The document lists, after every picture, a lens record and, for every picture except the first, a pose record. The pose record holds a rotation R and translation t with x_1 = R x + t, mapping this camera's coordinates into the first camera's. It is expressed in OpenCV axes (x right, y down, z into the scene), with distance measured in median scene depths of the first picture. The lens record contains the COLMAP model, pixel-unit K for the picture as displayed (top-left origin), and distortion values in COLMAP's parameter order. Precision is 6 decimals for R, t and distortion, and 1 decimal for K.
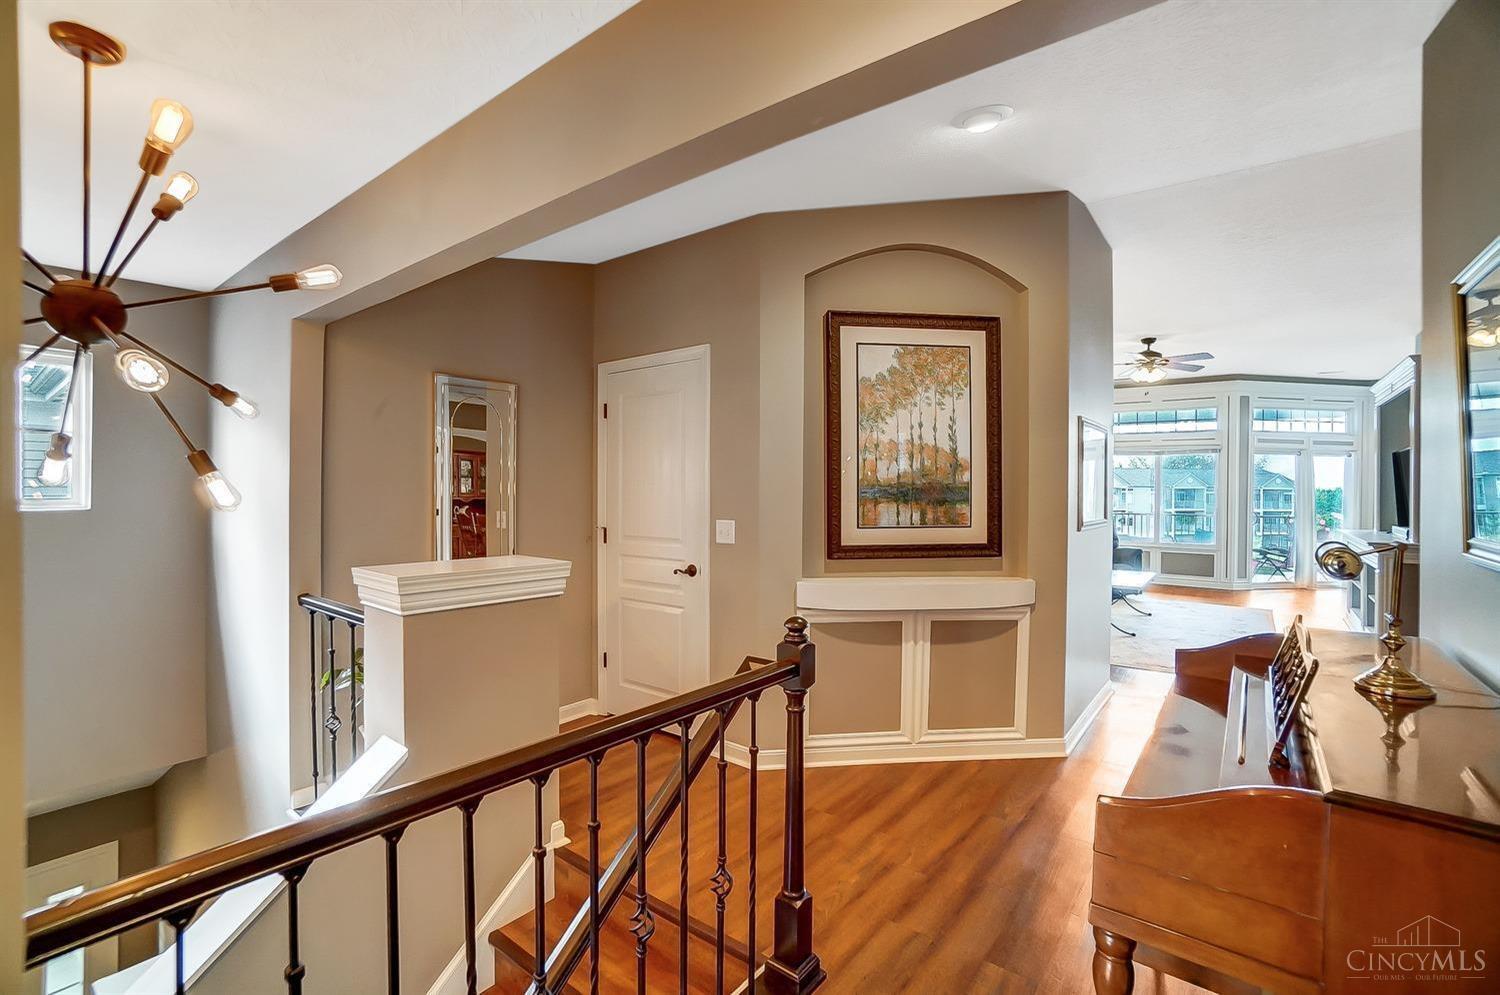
lens RADIAL K [[667.0, 0, 743.1], [0, 667.0, 491.2], [0, 0, 1]] dist [-0.038262, 0.006124]
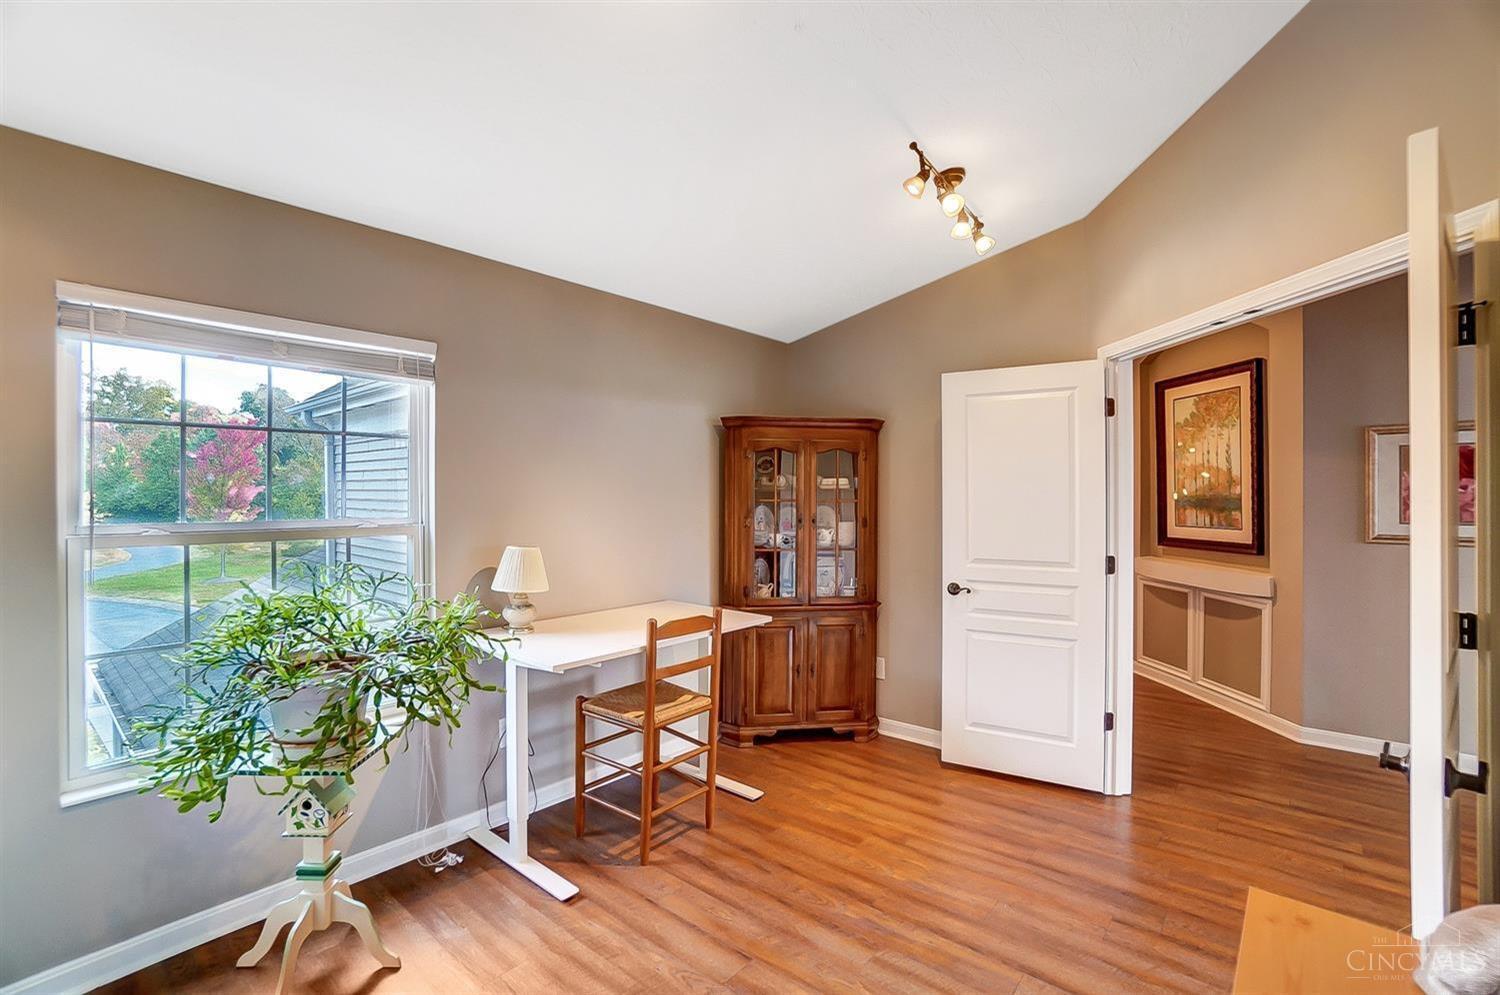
lens RADIAL K [[667.0, 0, 747.3], [0, 667.0, 490.7], [0, 0, 1]] dist [-0.038262, 0.006124]
pose [[-0.040510, -0.005129, -0.999166, 1.632044], [-0.007865, 0.999957, -0.004814, -0.006971], [0.999148, 0.007663, -0.040548, 0.118480]]
